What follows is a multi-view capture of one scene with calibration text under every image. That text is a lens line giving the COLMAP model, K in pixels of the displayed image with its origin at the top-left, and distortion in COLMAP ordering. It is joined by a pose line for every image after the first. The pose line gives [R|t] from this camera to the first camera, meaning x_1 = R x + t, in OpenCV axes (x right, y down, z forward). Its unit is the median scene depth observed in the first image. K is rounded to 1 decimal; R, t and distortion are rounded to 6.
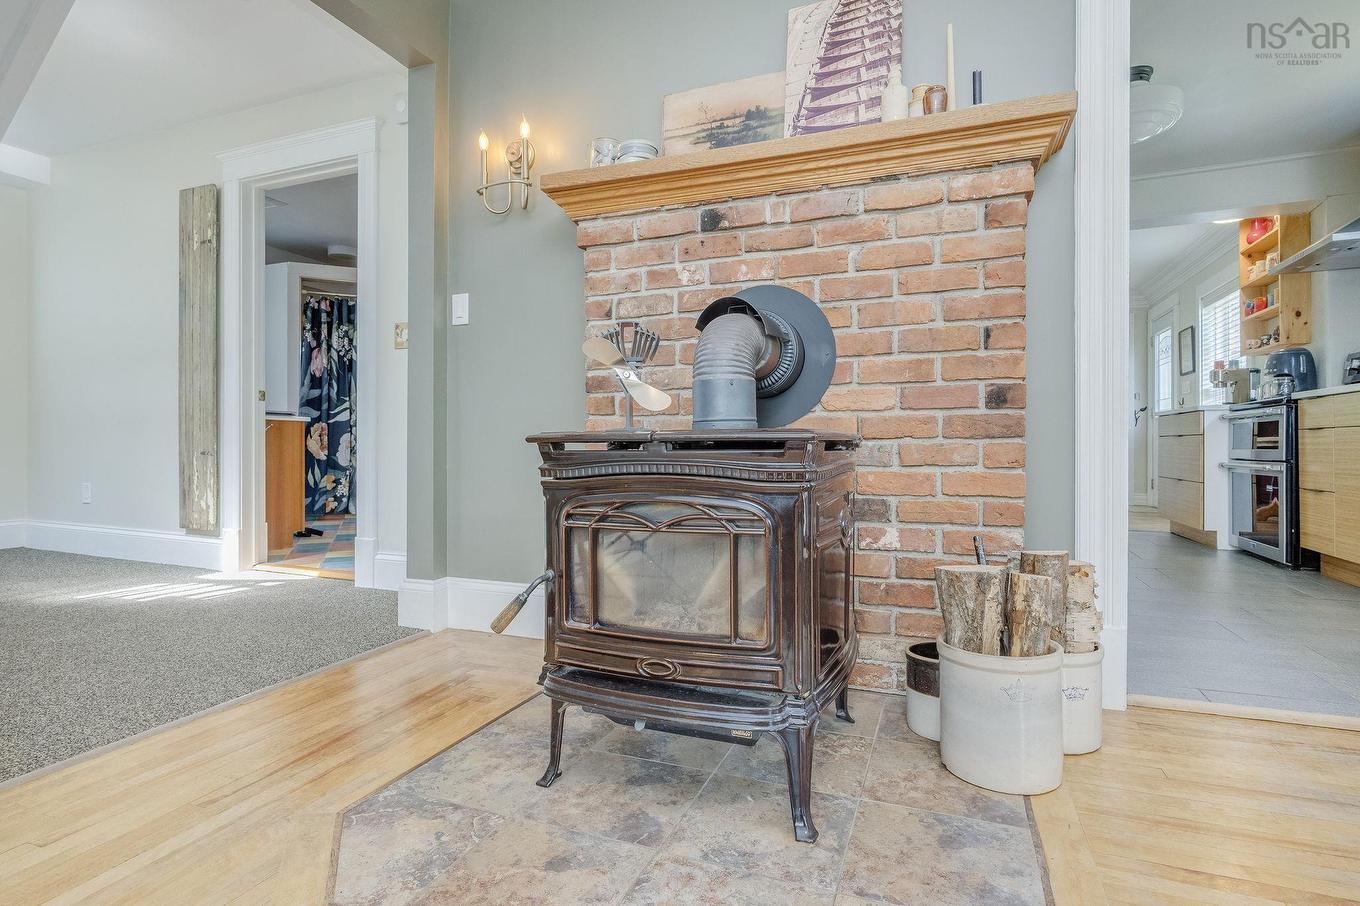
lens RADIAL K [[679.0, 0, 679.8], [0, 679.0, 447.7], [0, 0, 1]] dist [-0.001989, 0.001071]
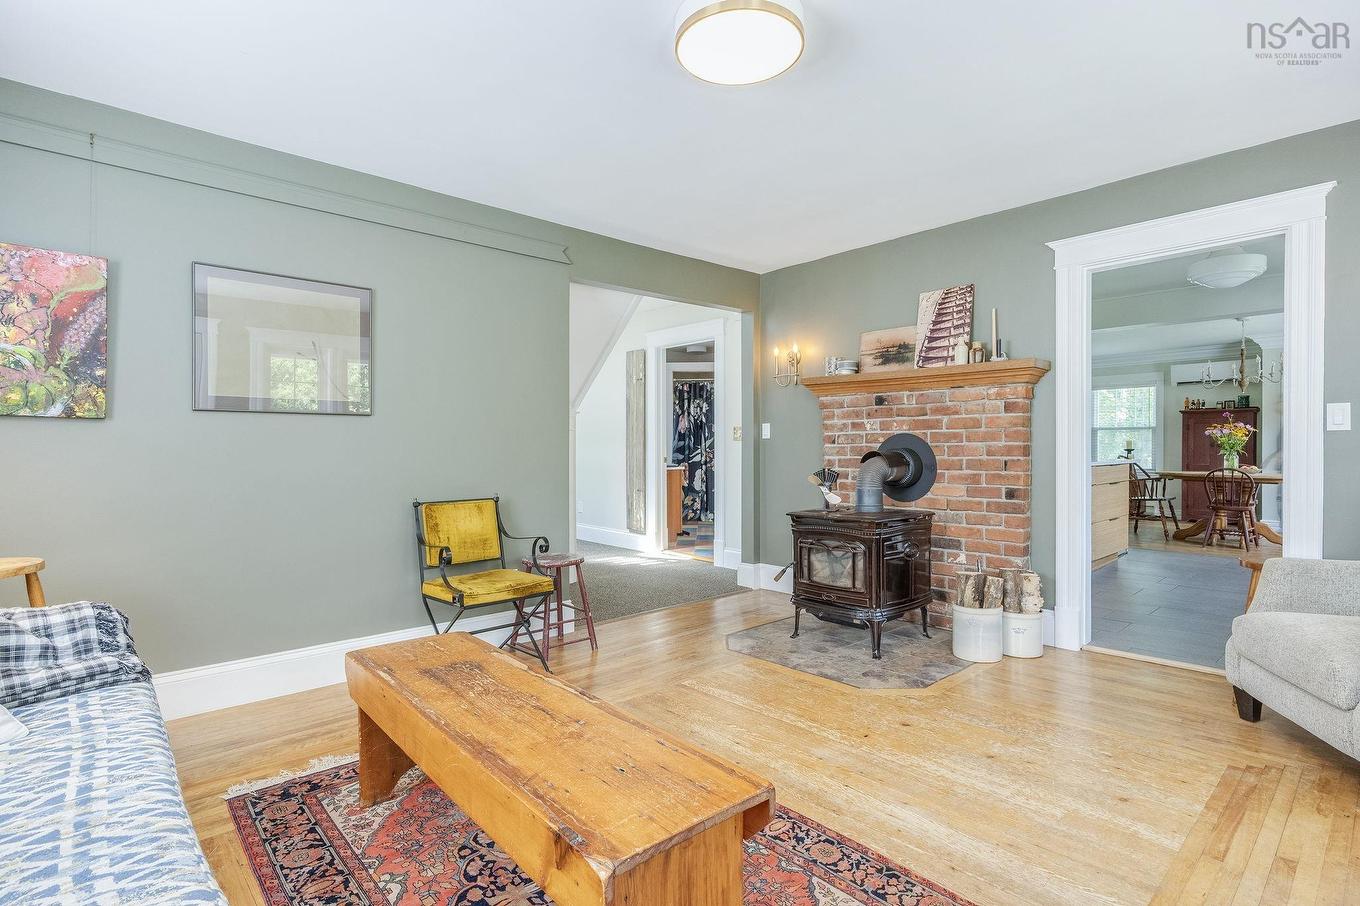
lens RADIAL K [[673.9, 0, 683.9], [0, 673.9, 455.8], [0, 0, 1]] dist [-0.001723, 0.000793]
pose [[0.902338, 0.001116, -0.431028, 0.397442], [0.003941, 0.999933, 0.010840, -0.190698], [0.431012, -0.011479, 0.902273, -1.134146]]
